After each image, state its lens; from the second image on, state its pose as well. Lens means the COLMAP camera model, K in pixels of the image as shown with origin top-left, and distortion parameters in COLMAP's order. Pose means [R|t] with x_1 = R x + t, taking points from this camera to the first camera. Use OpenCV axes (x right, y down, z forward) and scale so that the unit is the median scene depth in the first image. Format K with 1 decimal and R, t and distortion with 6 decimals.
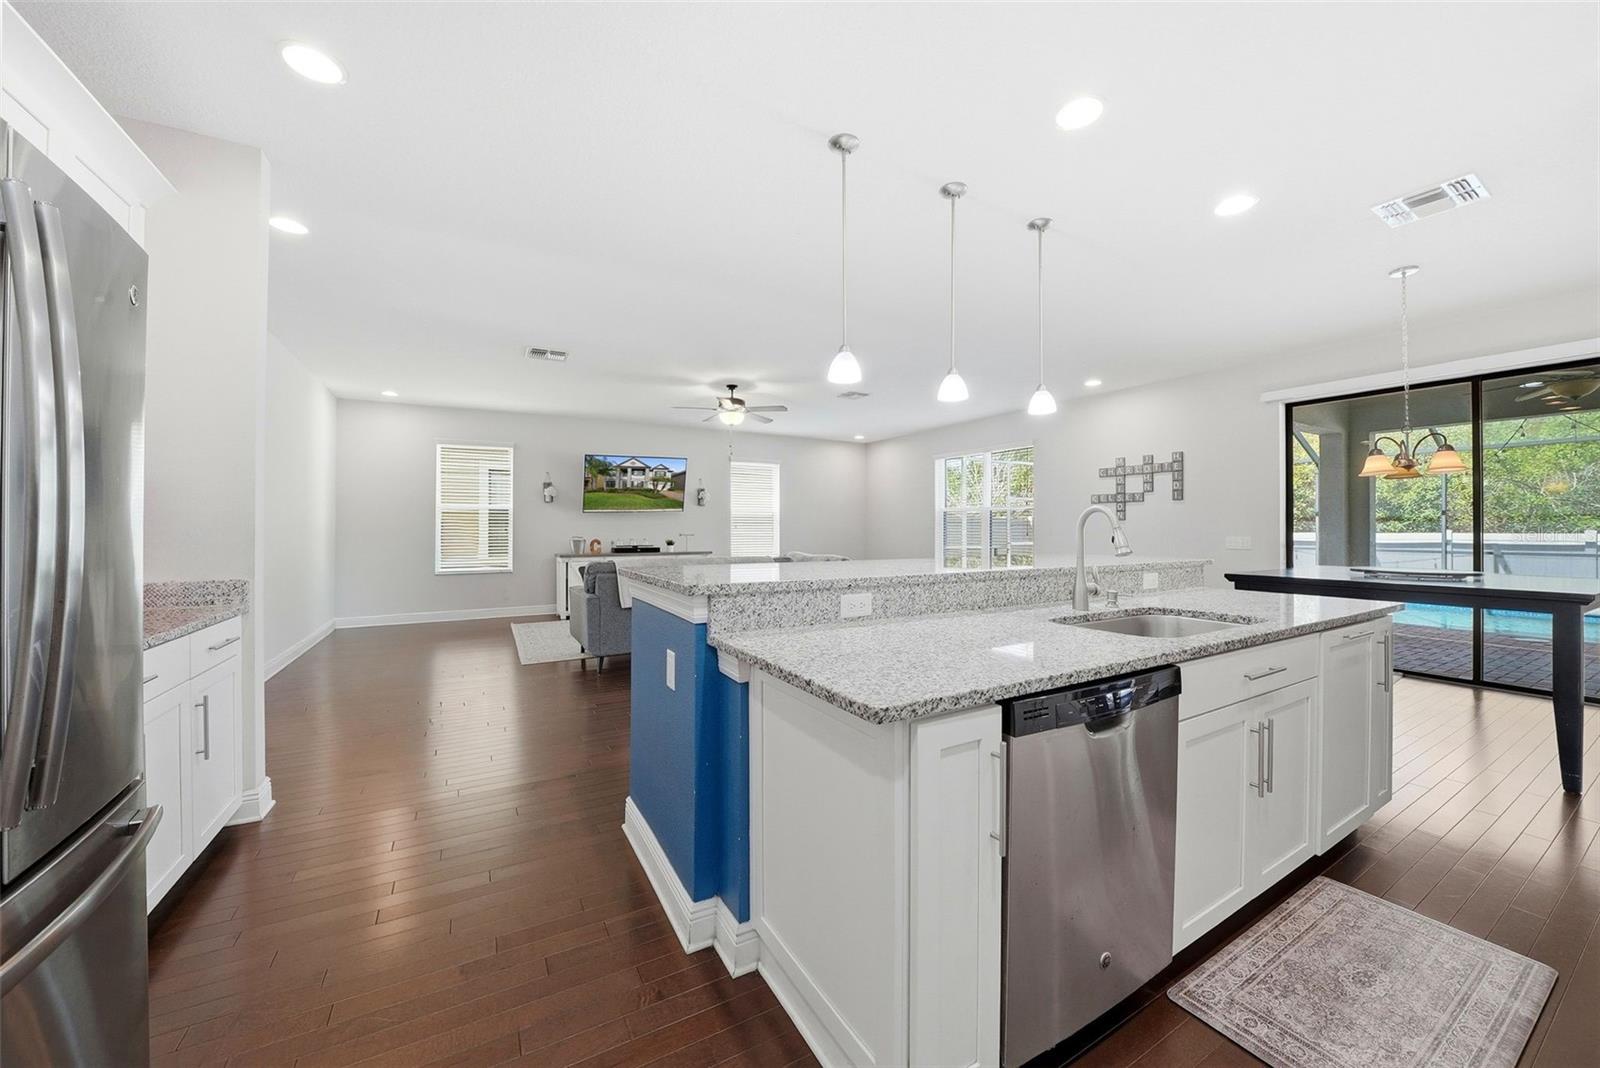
lens RADIAL K [[571.4, 0, 804.3], [0, 571.4, 527.0], [0, 0, 1]] dist [-0.020881, 0.000221]
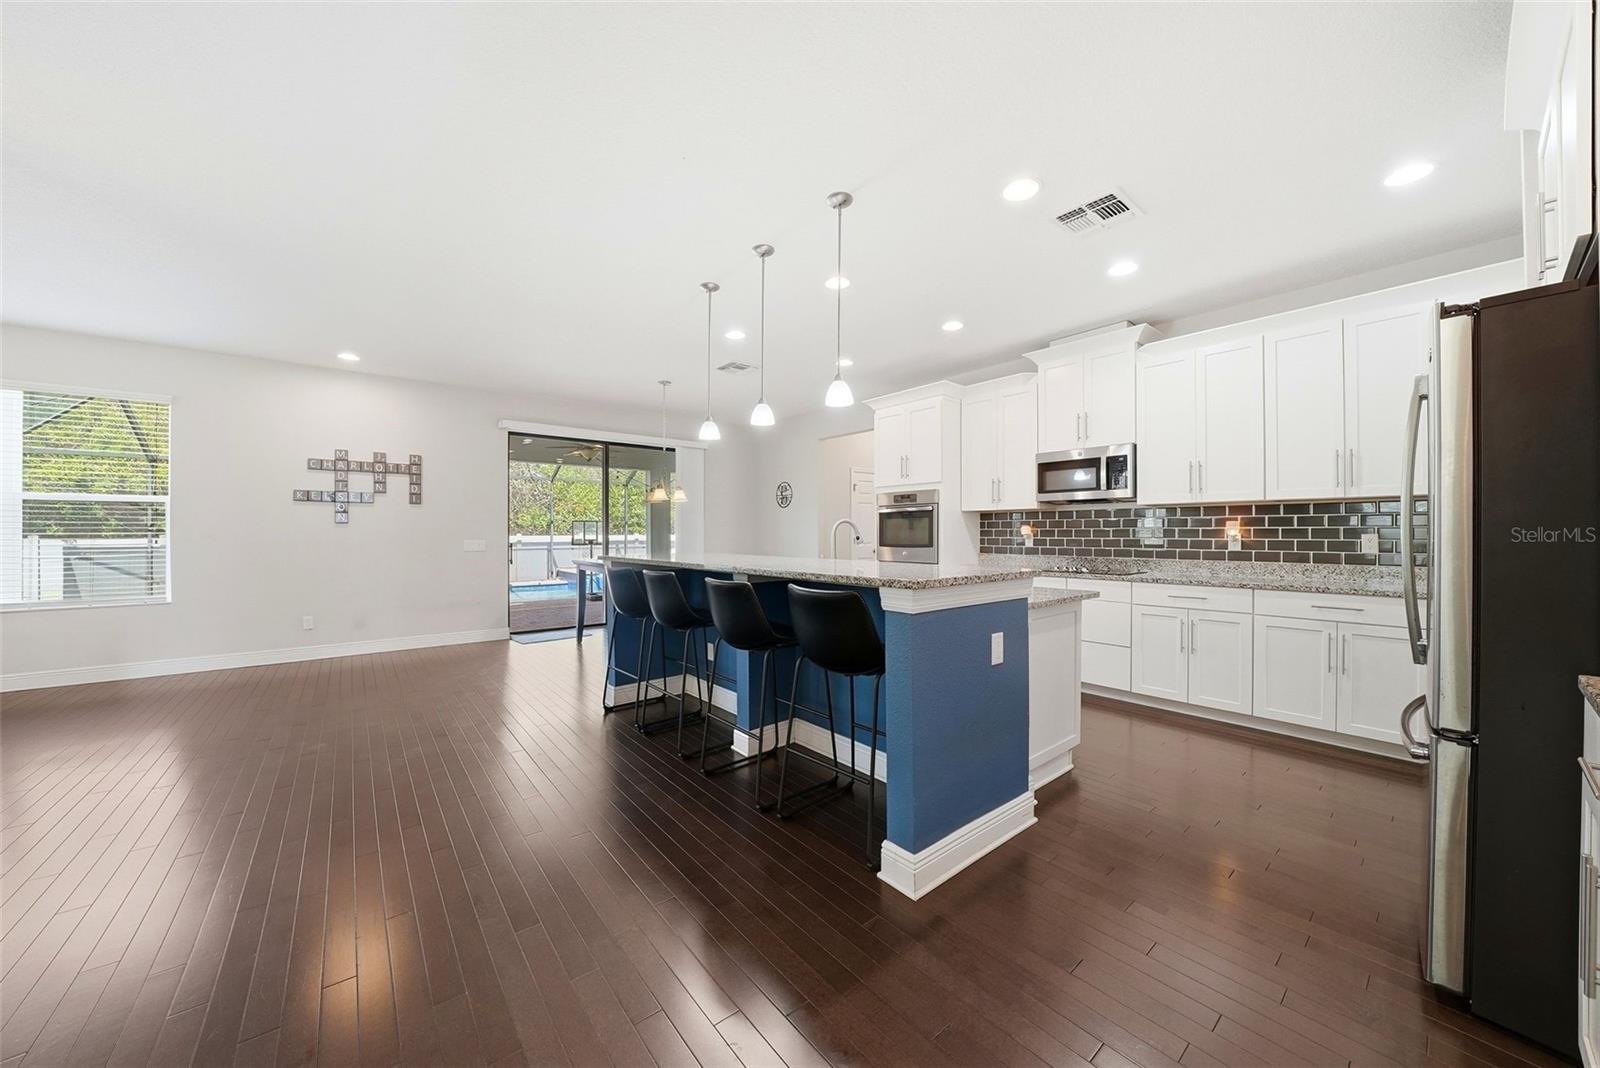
lens RADIAL K [[563.6, 0, 800.0], [0, 563.6, 534.0], [0, 0, 1]] dist [-0.022473, -0.000059]
pose [[-0.158369, -0.003297, 0.987375, -0.945367], [-0.001847, 0.999994, 0.003042, 0.002769], [-0.987378, -0.001342, -0.158374, 1.130051]]
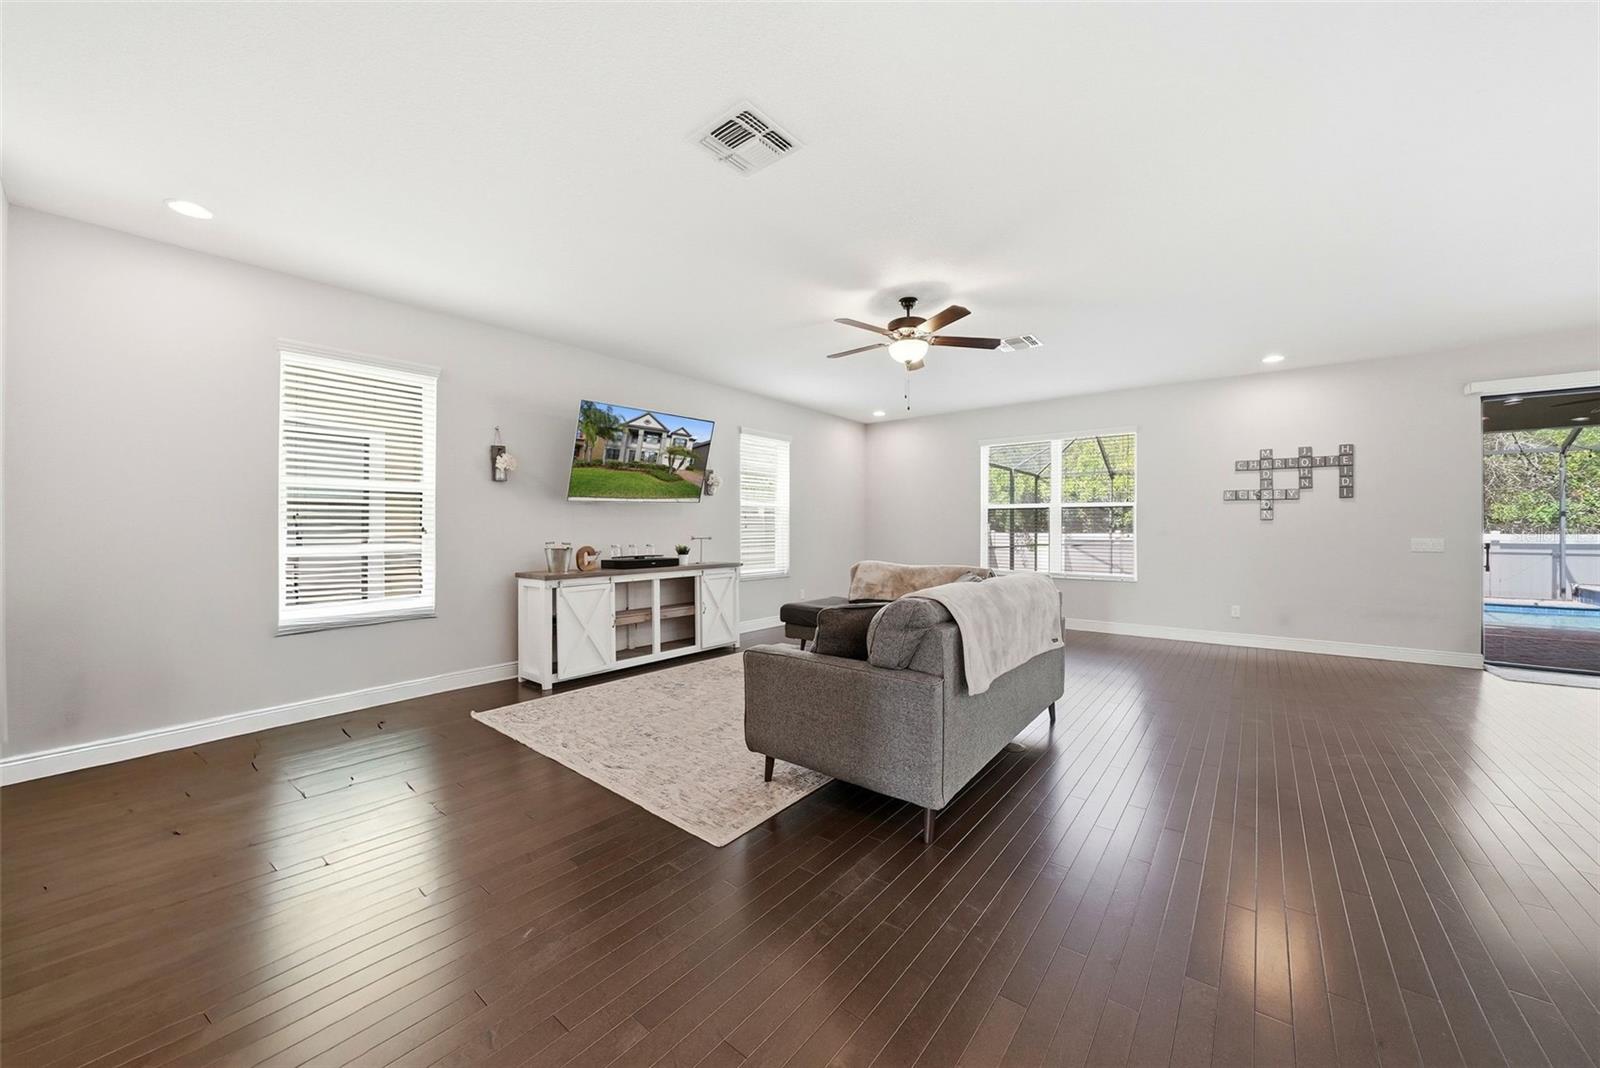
lens RADIAL K [[571.4, 0, 804.3], [0, 571.4, 527.0], [0, 0, 1]] dist [-0.020881, 0.000221]
pose [[0.932036, 0.001861, 0.362361, -1.095557], [-0.001657, 0.999998, -0.000875, 0.003987], [-0.362362, 0.000215, 0.932037, 1.103277]]
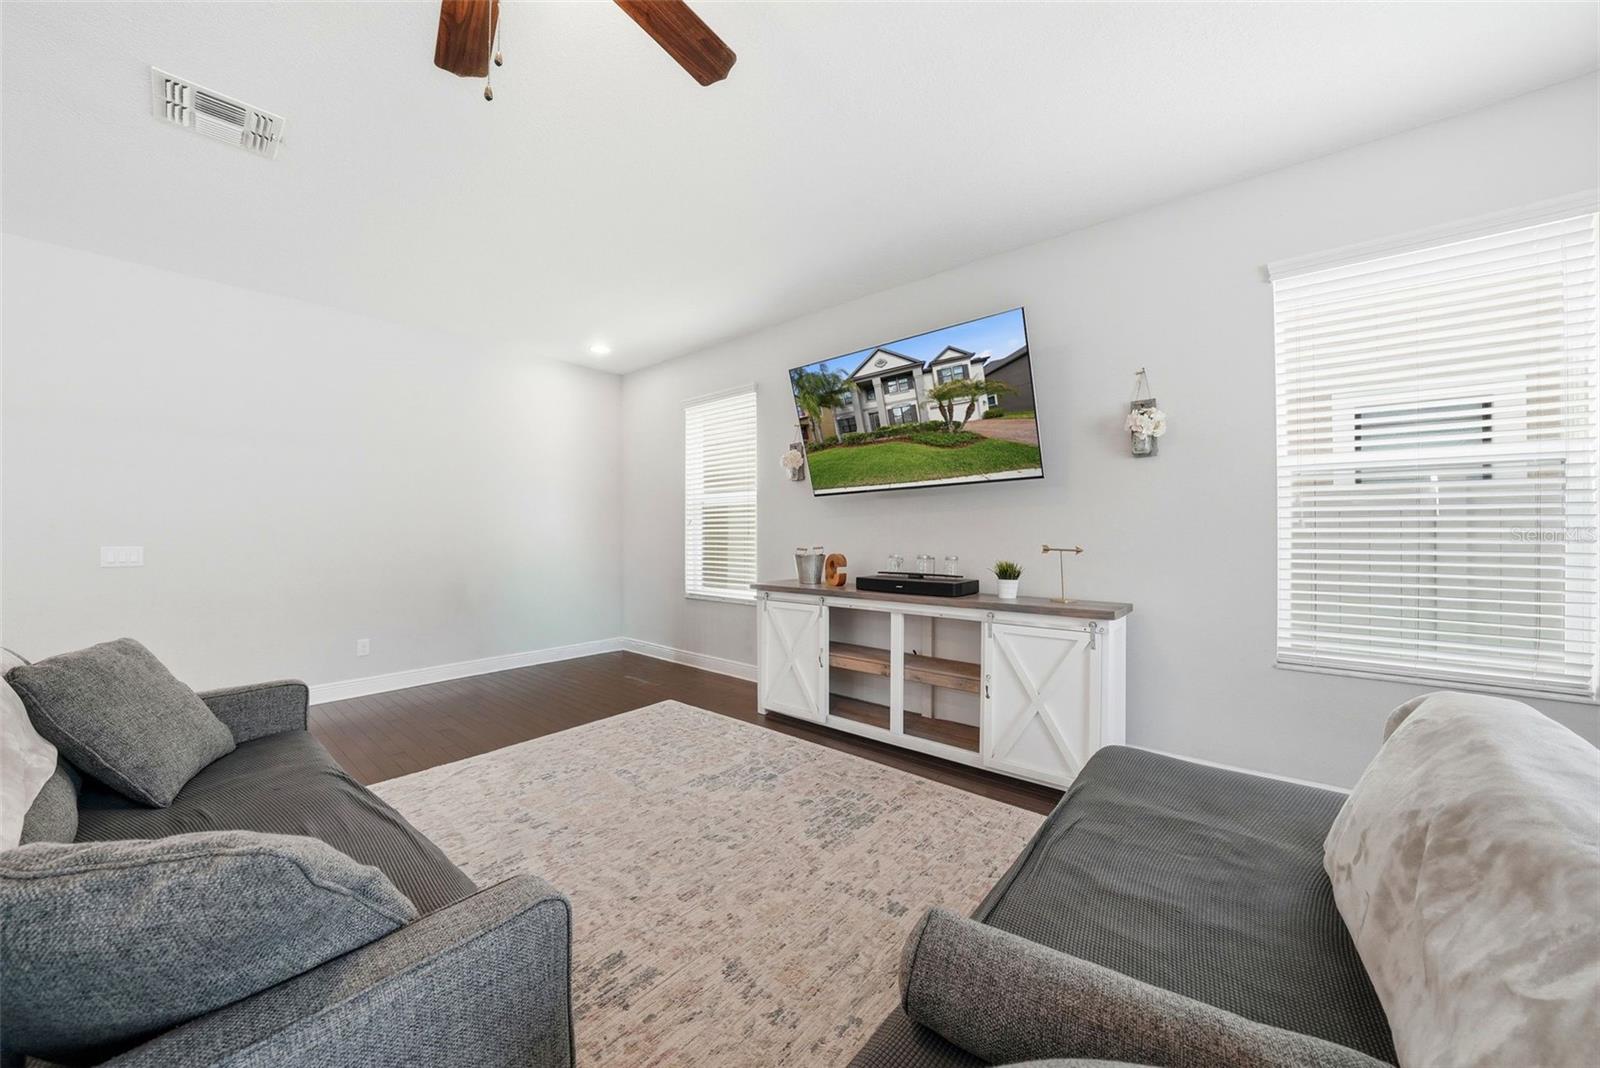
lens RADIAL K [[603.5, 0, 807.8], [0, 603.5, 513.8], [0, 0, 1]] dist [-0.000086, 0.000028]
pose [[0.300180, -0.014853, -0.953767, 0.236119], [0.021767, 0.999725, -0.008717, -0.017482], [0.953634, -0.018144, 0.300421, 2.480526]]
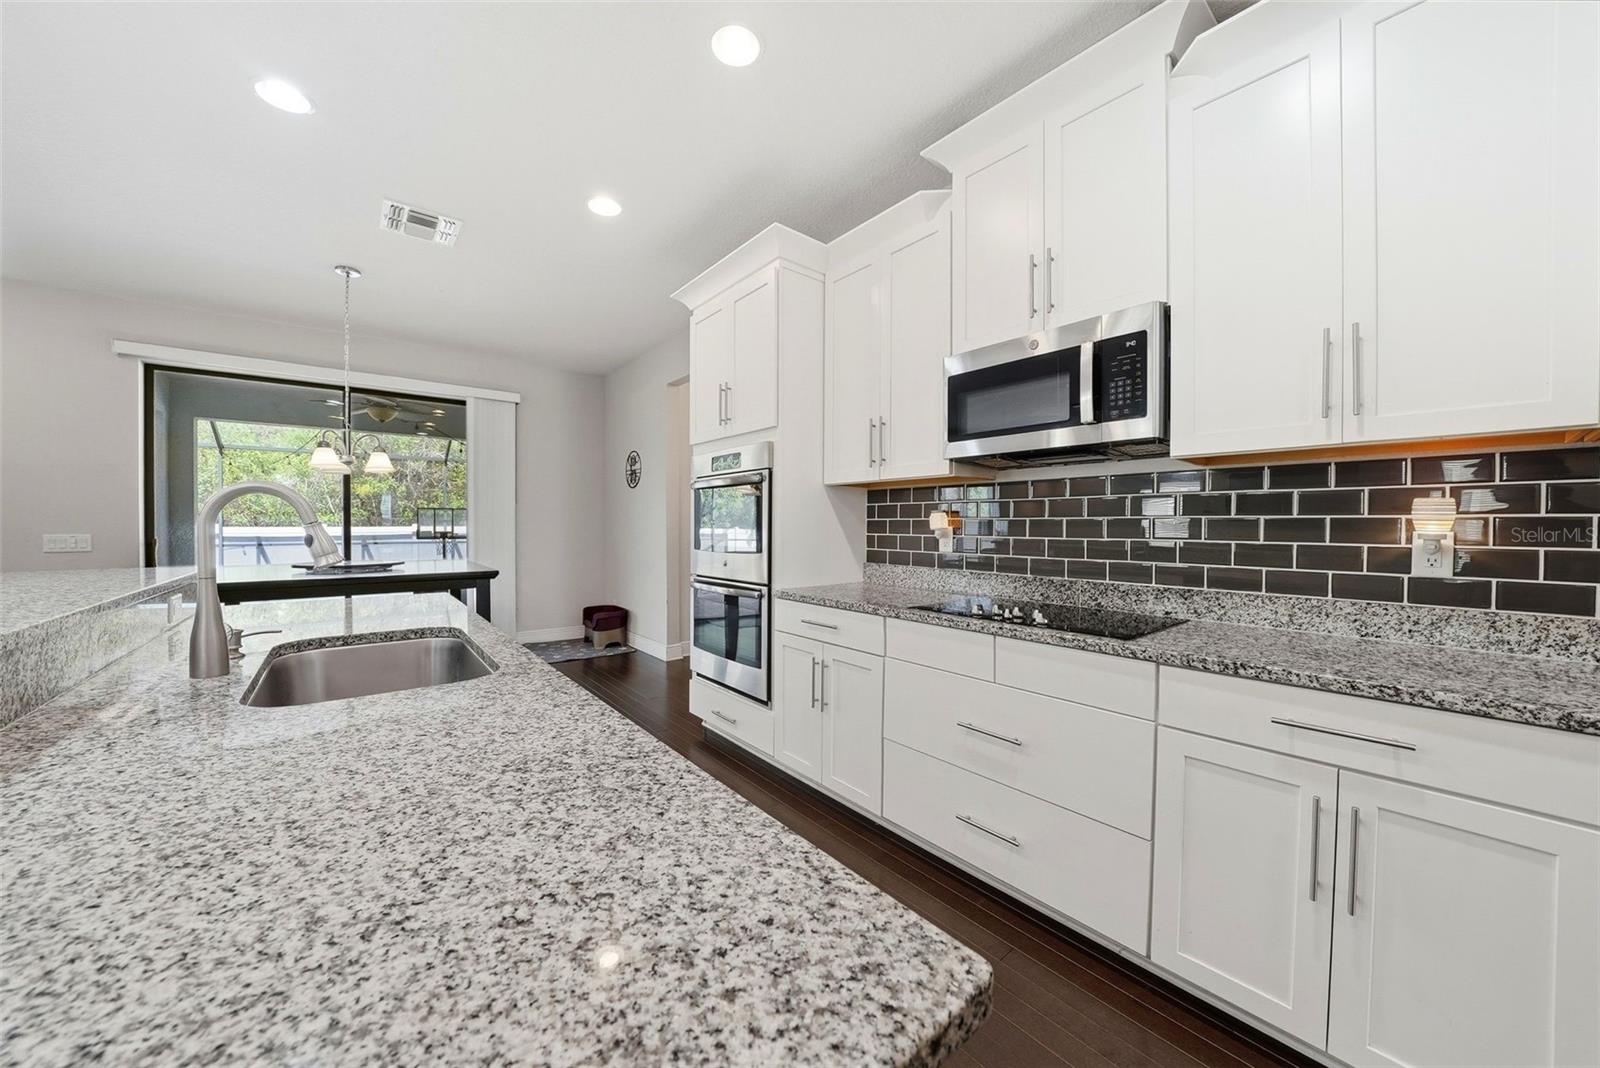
lens RADIAL K [[563.6, 0, 800.0], [0, 563.6, 534.0], [0, 0, 1]] dist [-0.022473, -0.000059]
pose [[-0.160499, -0.017929, 0.986873, -0.087071], [-0.006257, 0.999833, 0.017147, 0.001582], [-0.987016, -0.003423, -0.160585, 0.447814]]
